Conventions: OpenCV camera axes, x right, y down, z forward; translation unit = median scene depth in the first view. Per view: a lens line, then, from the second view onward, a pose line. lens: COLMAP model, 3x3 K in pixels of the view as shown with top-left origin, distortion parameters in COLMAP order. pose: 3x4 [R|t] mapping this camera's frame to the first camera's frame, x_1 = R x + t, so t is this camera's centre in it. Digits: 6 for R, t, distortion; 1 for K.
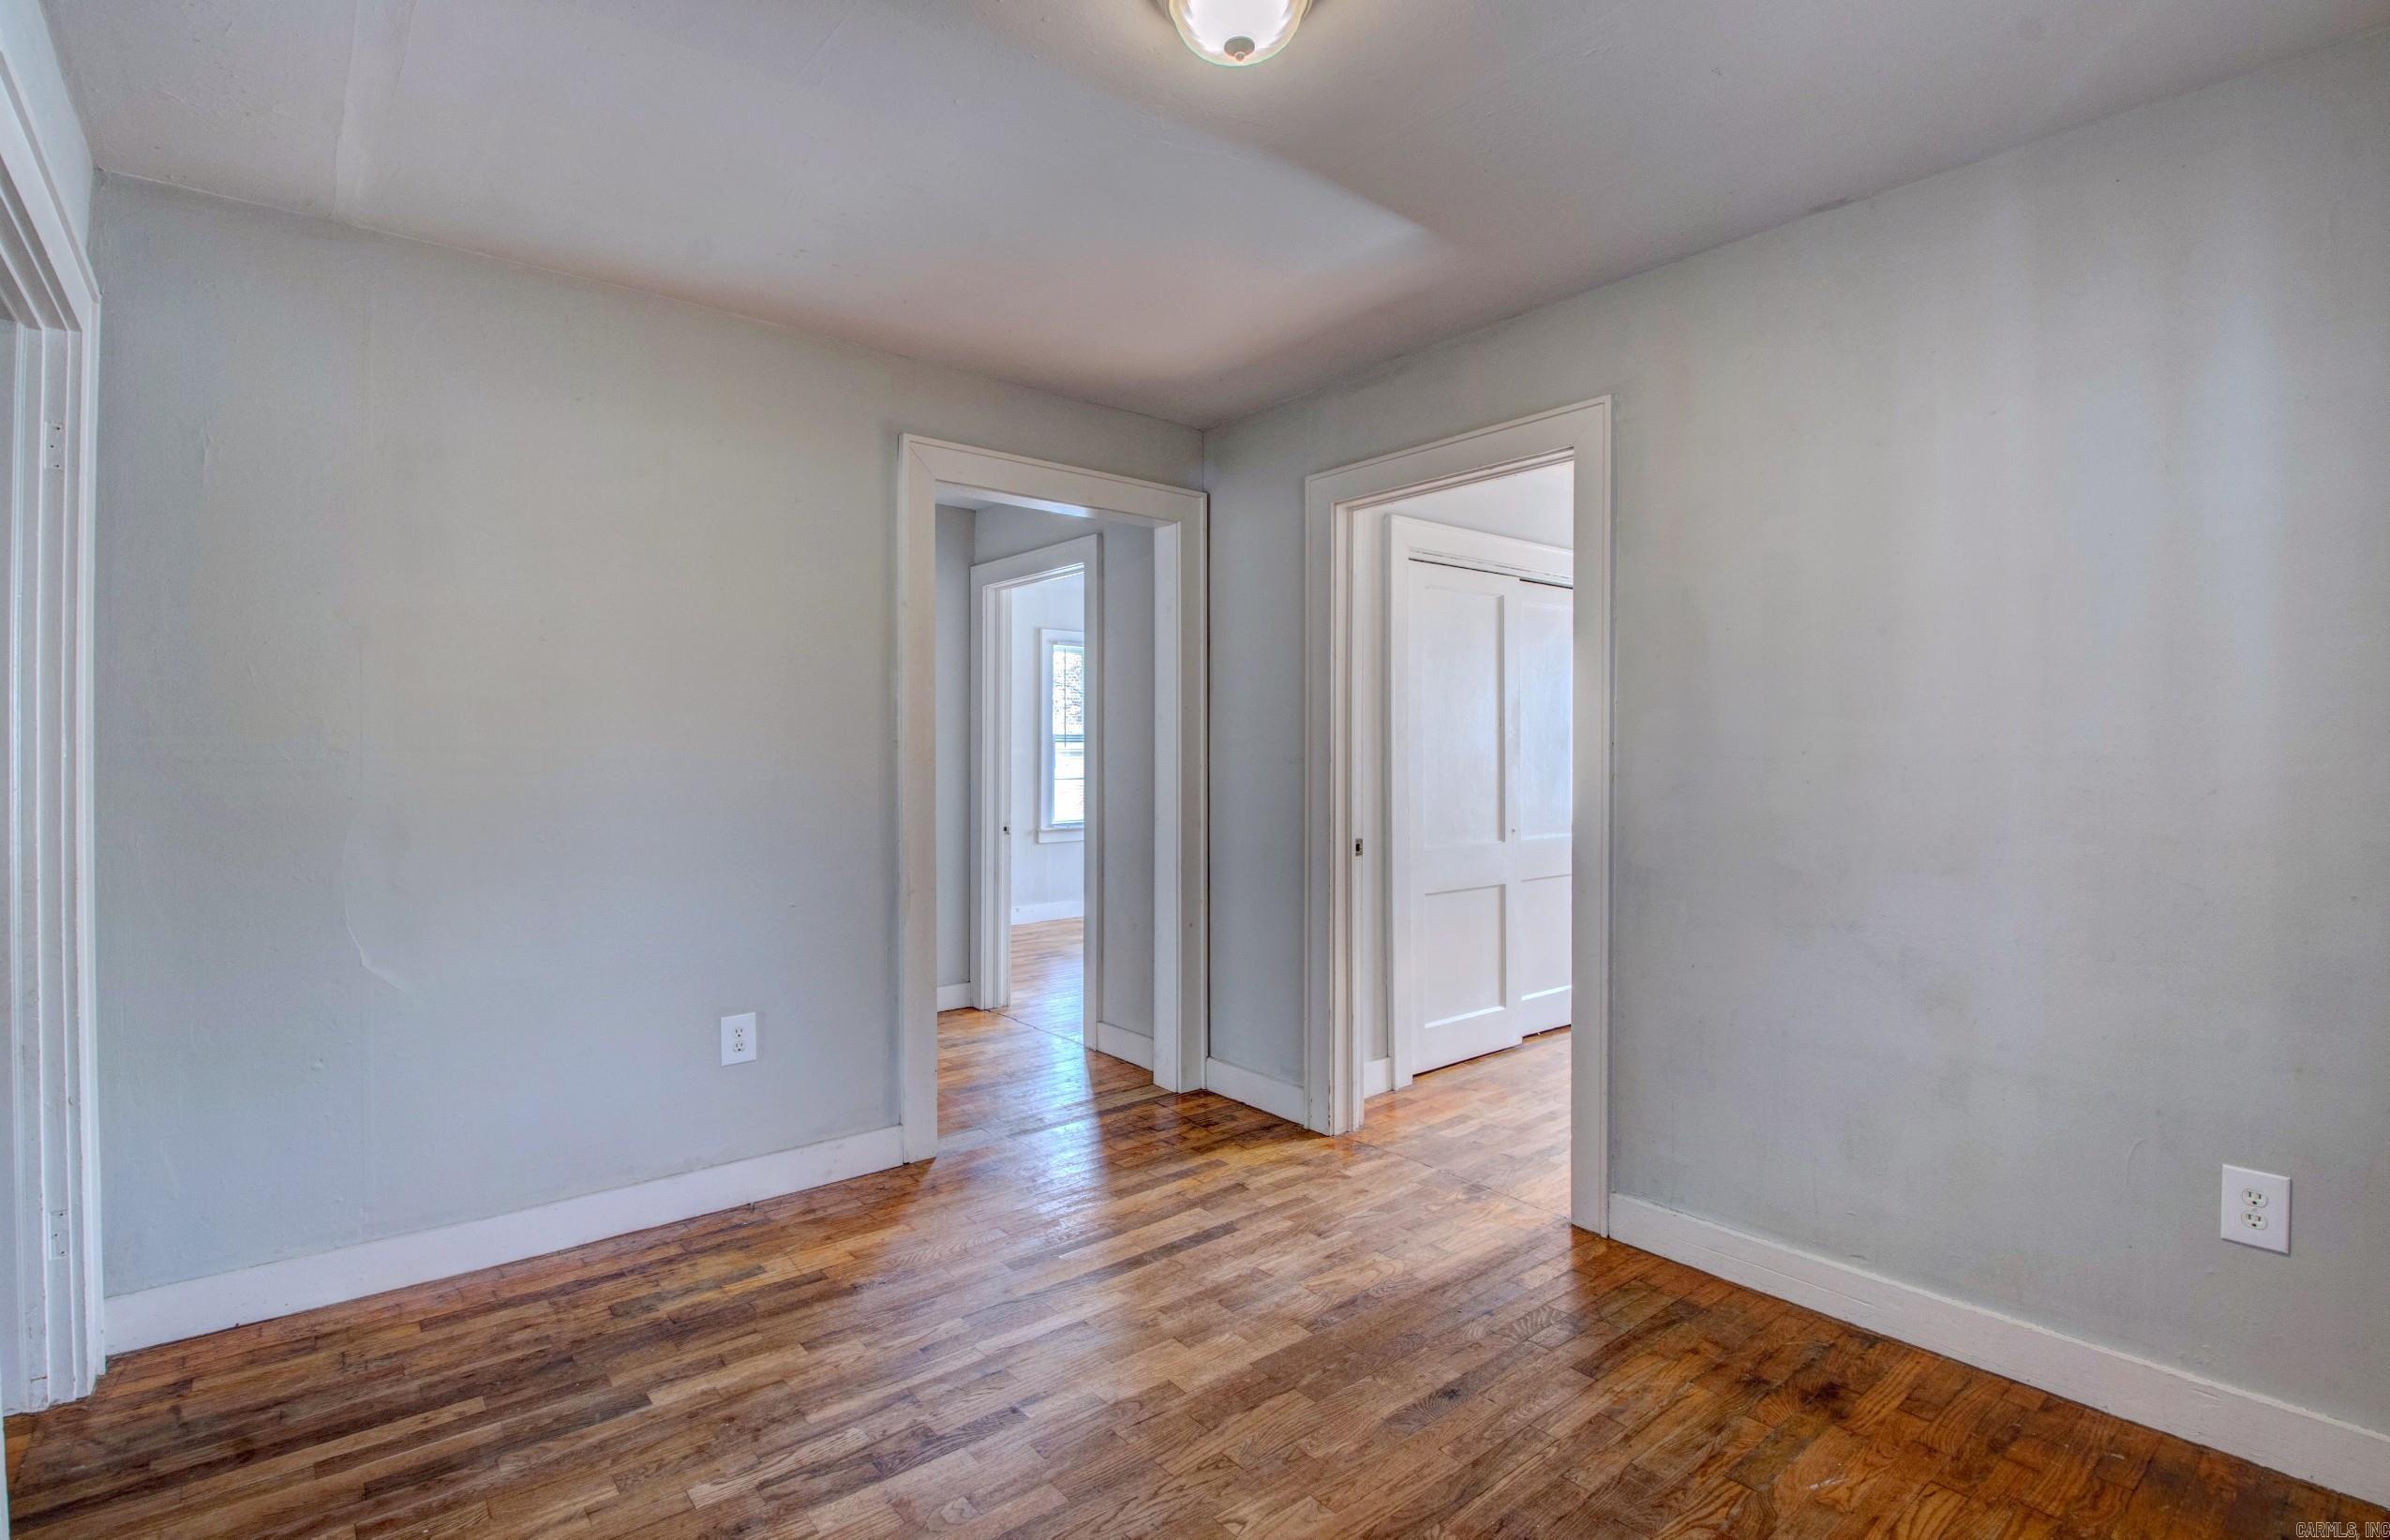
lens RADIAL K [[1109.9, 0, 1184.6], [0, 1109.9, 771.6], [0, 0, 1]] dist [0.002883, -0.016711]
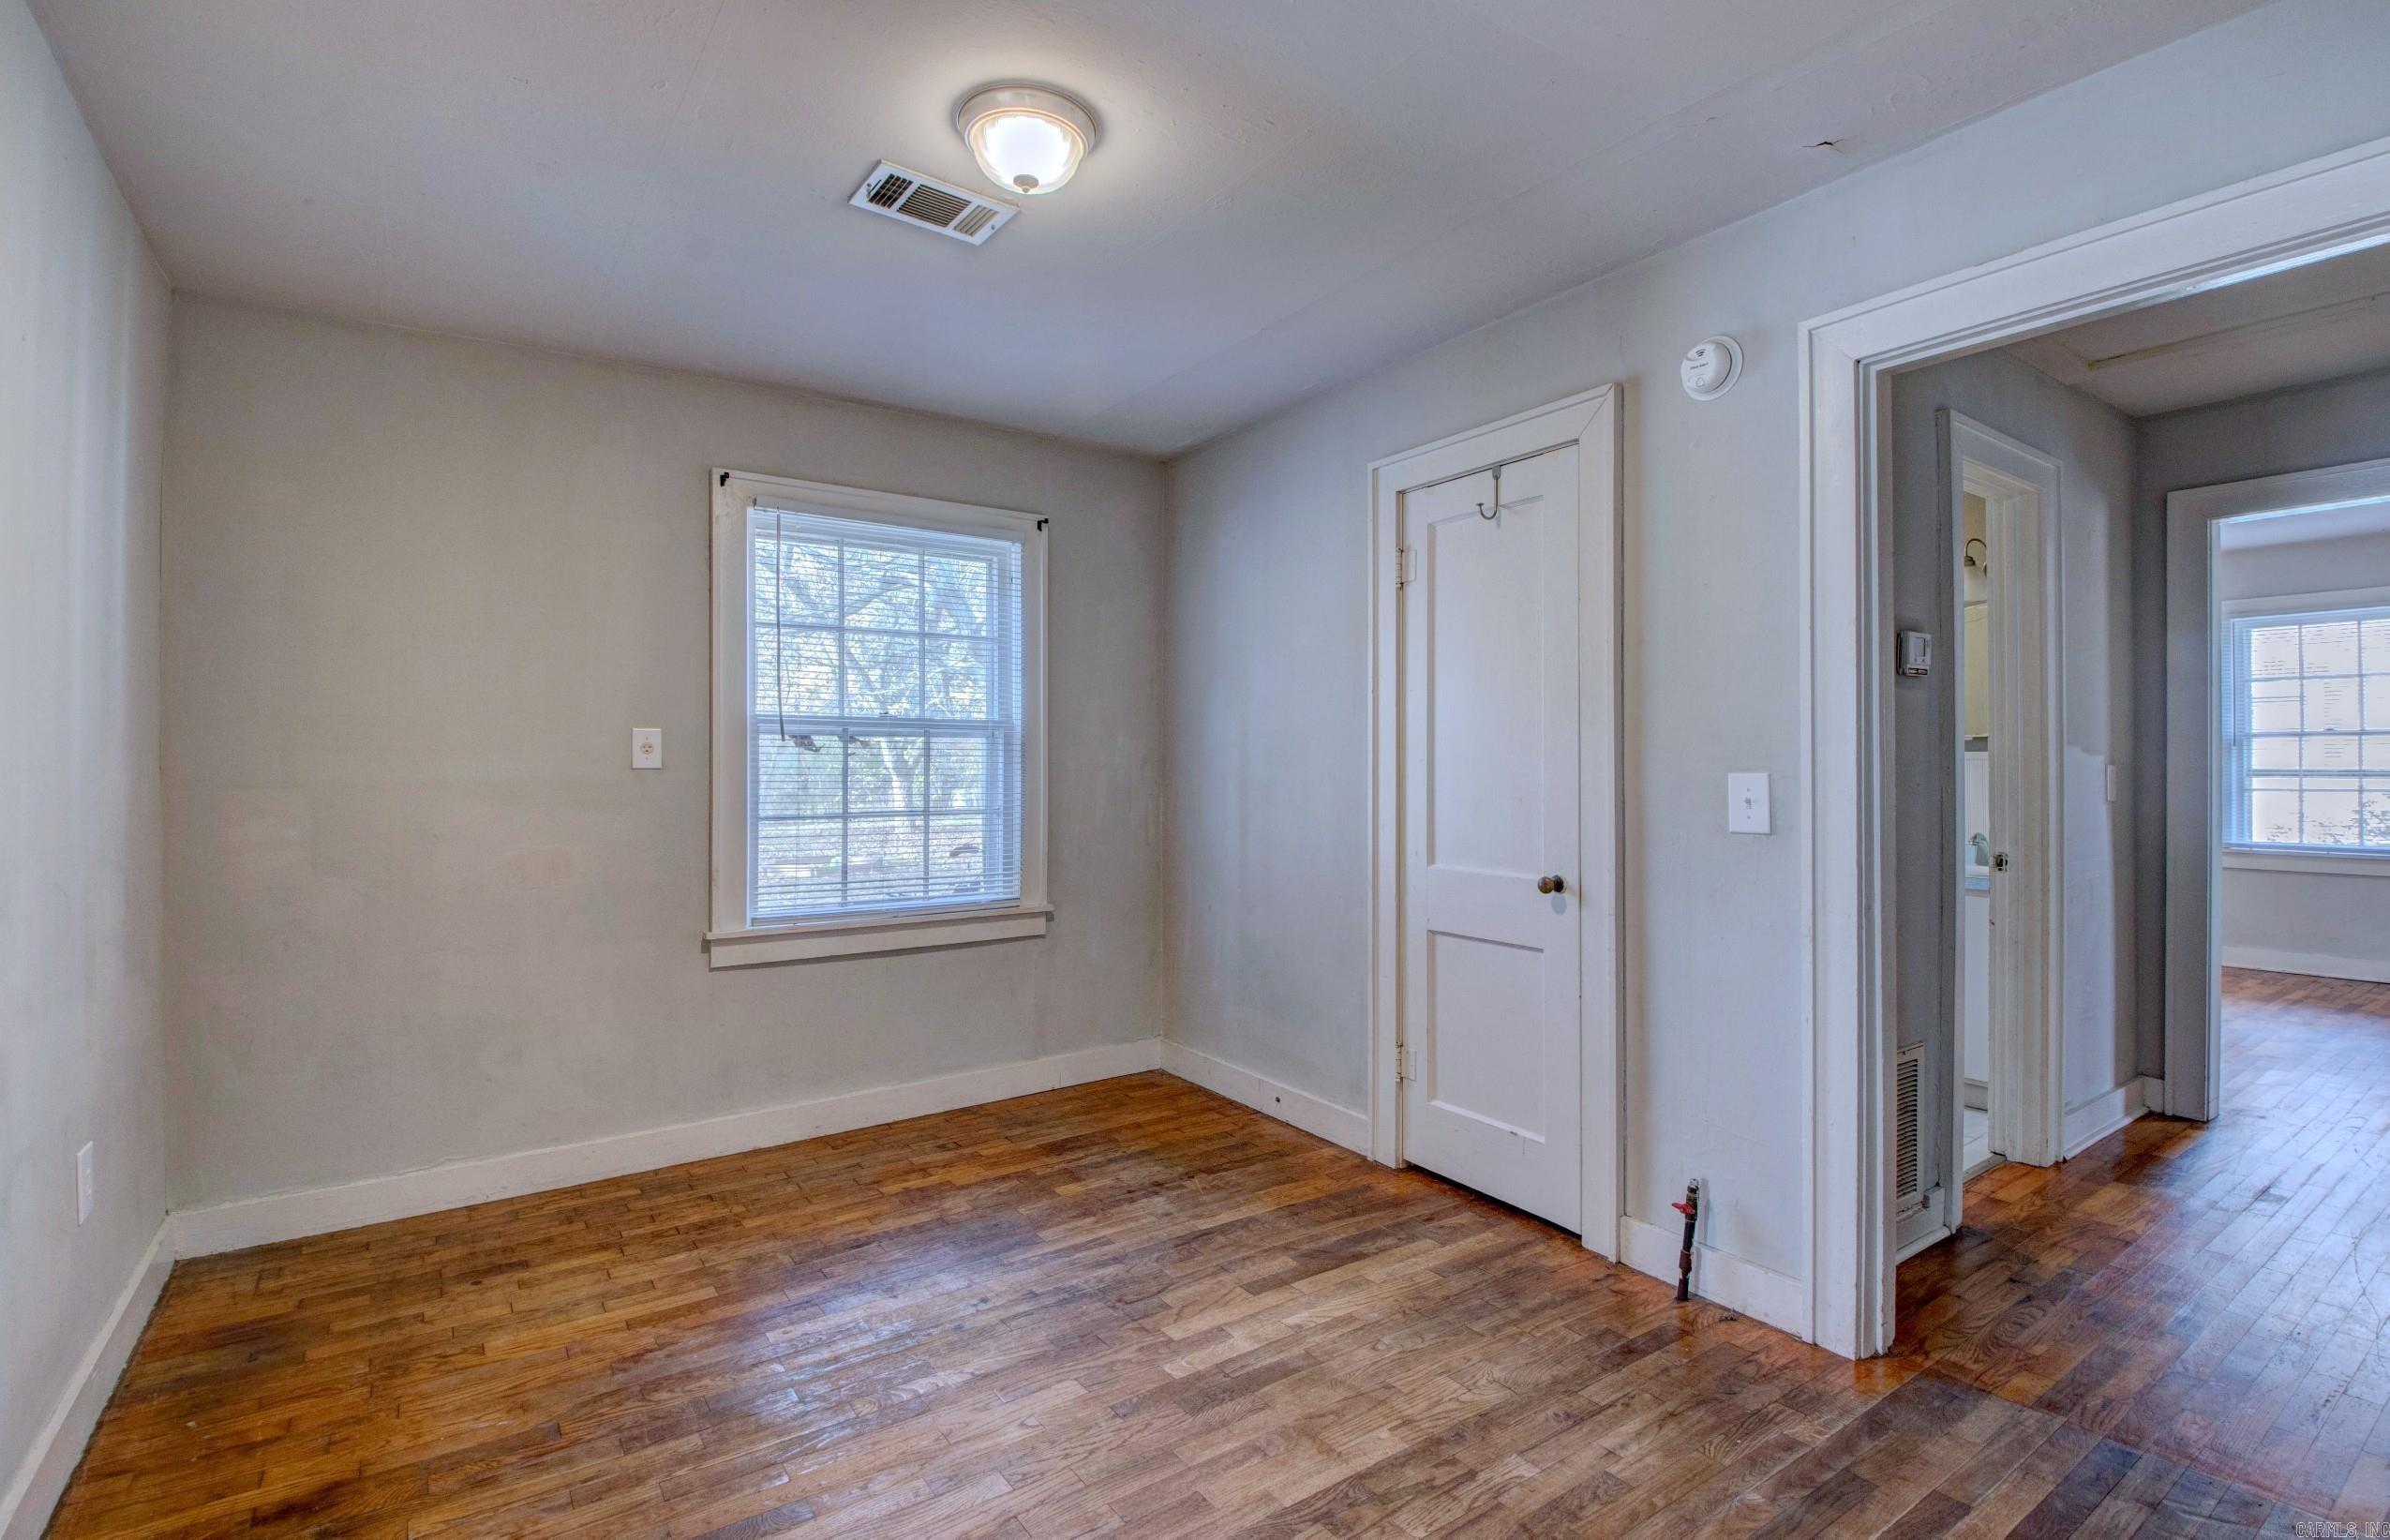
lens RADIAL K [[1120.7, 0, 1190.1], [0, 1120.7, 761.6], [0, 0, 1]] dist [0.013124, -0.021590]
pose [[-0.996489, 0.006632, 0.083463, -0.169486], [0.007917, 0.999855, 0.015074, -0.021977], [-0.083351, 0.015682, -0.996397, 1.618303]]
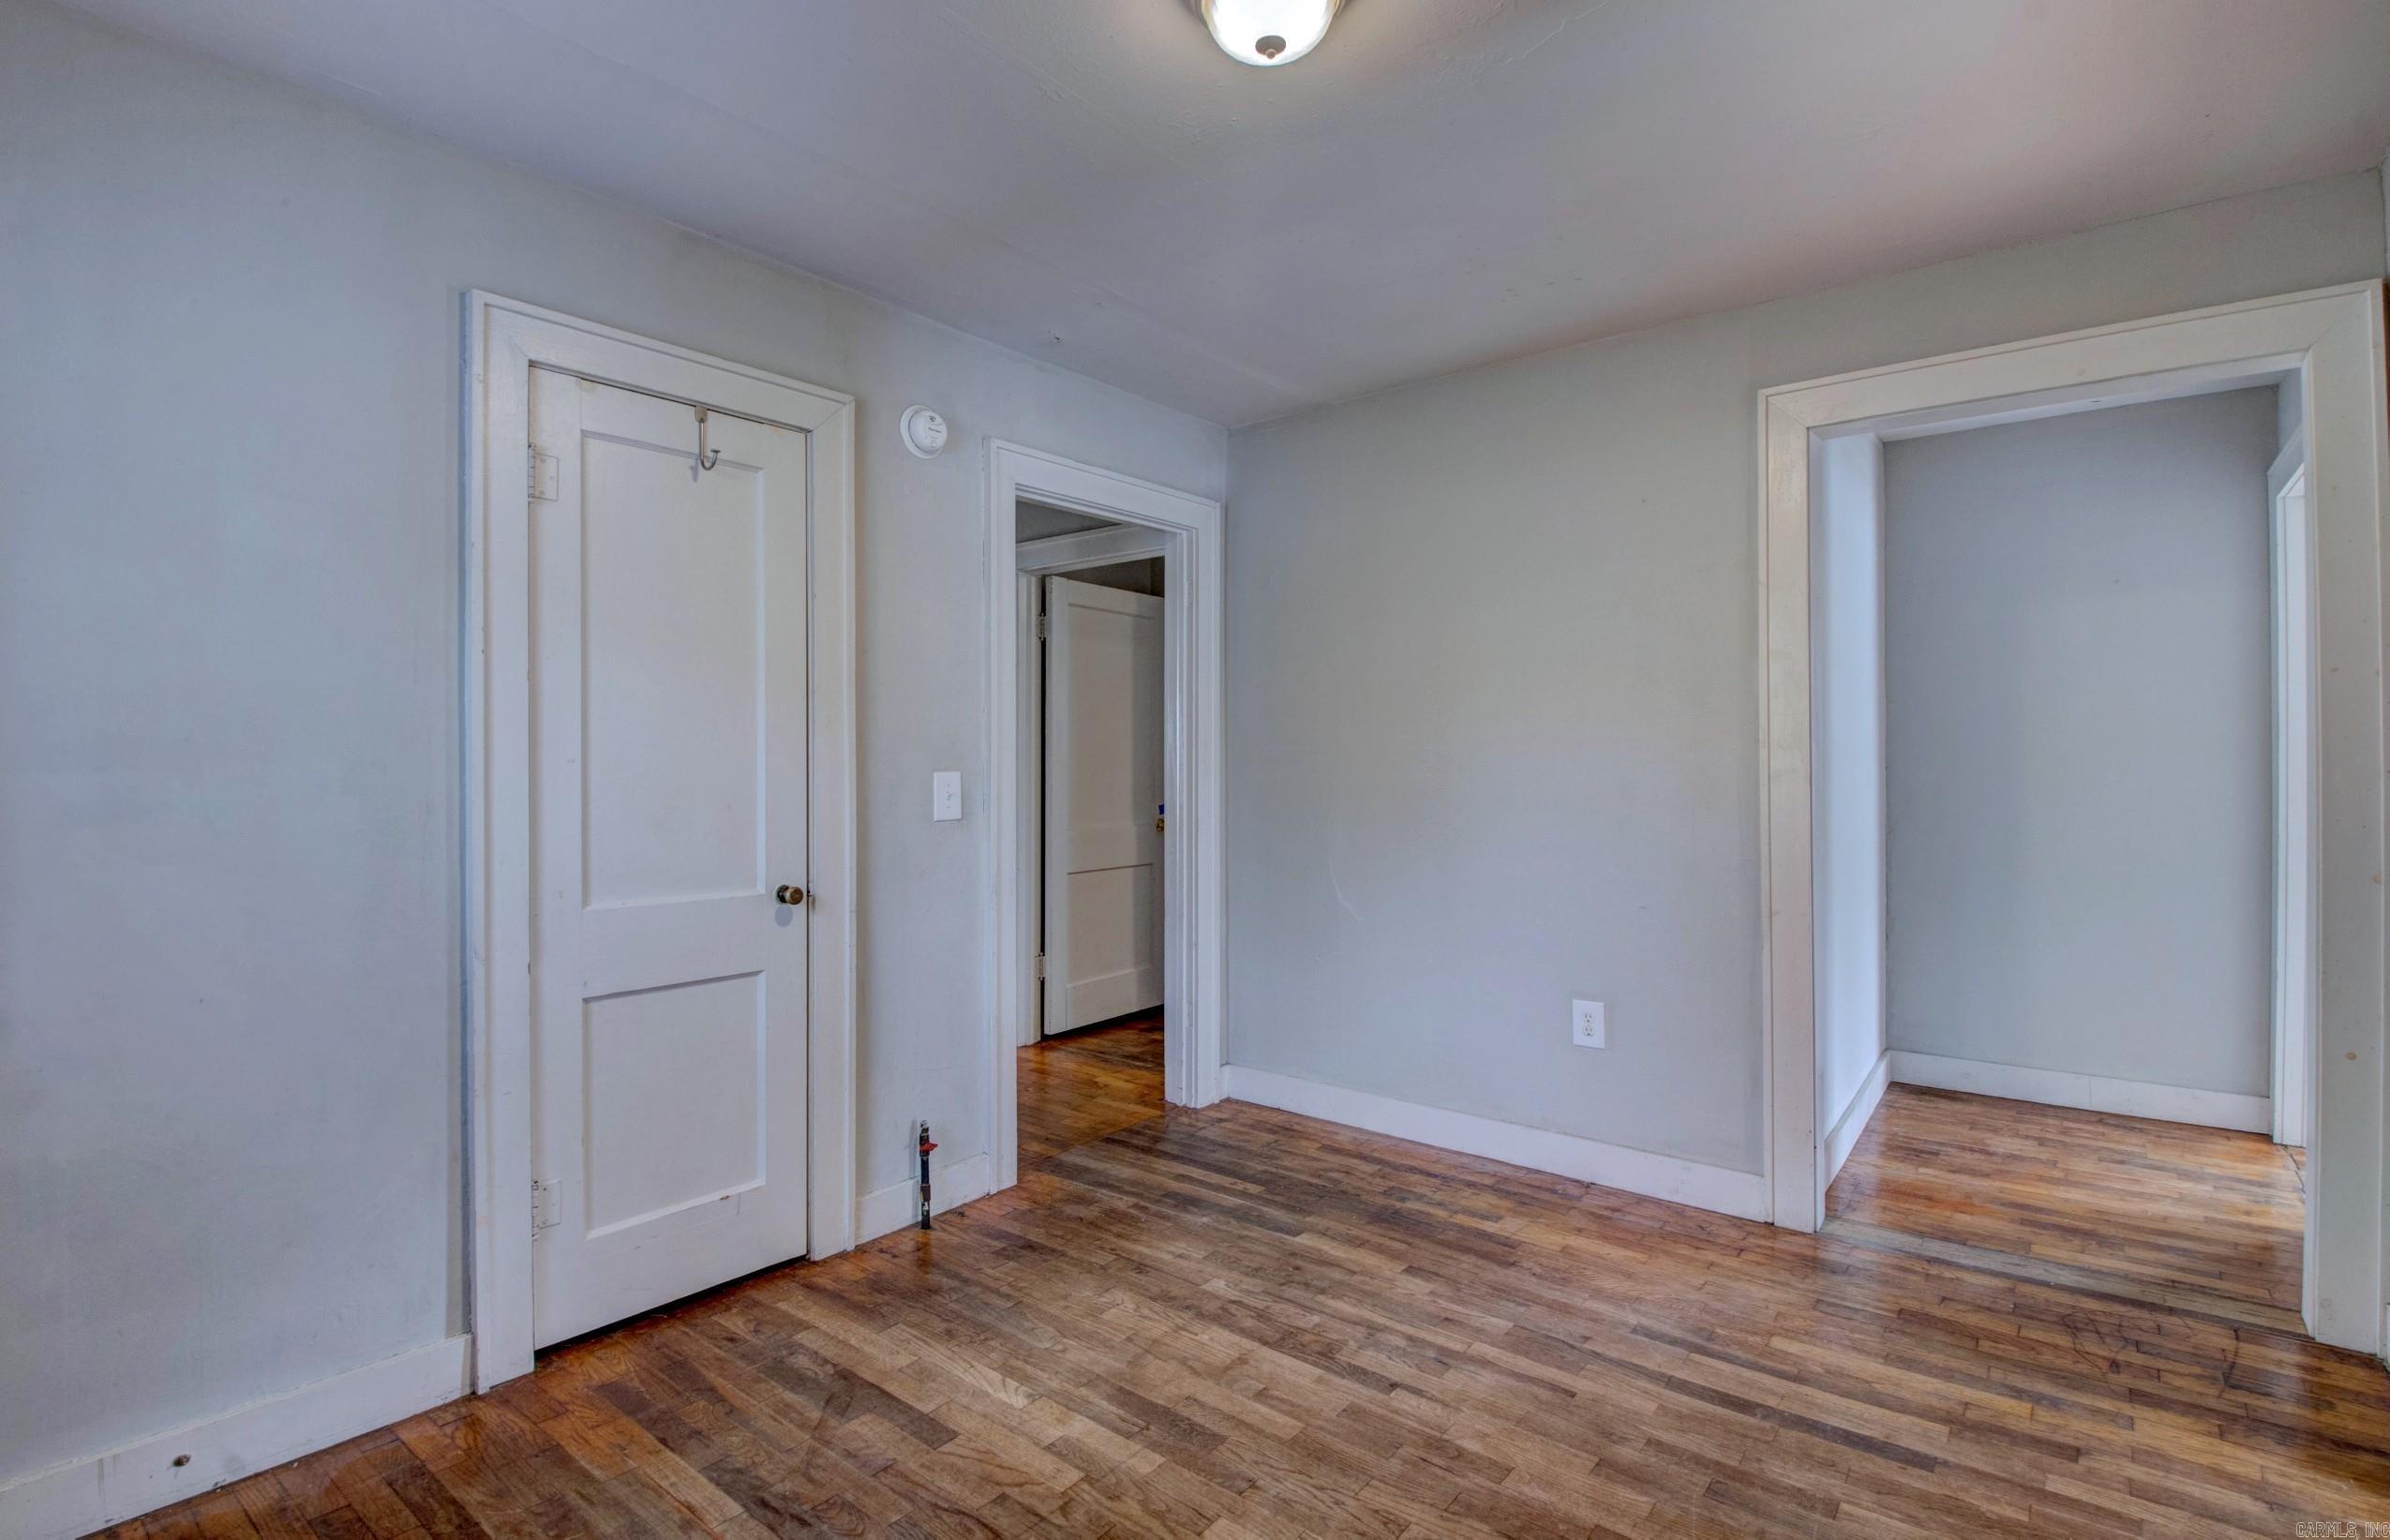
lens RADIAL K [[1120.7, 0, 1190.1], [0, 1120.7, 761.6], [0, 0, 1]] dist [0.013124, -0.021590]
pose [[0.206626, -0.000652, -0.978420, 0.744417], [-0.012691, 0.999914, -0.003346, -0.002619], [0.978338, 0.013109, 0.206600, 0.521614]]
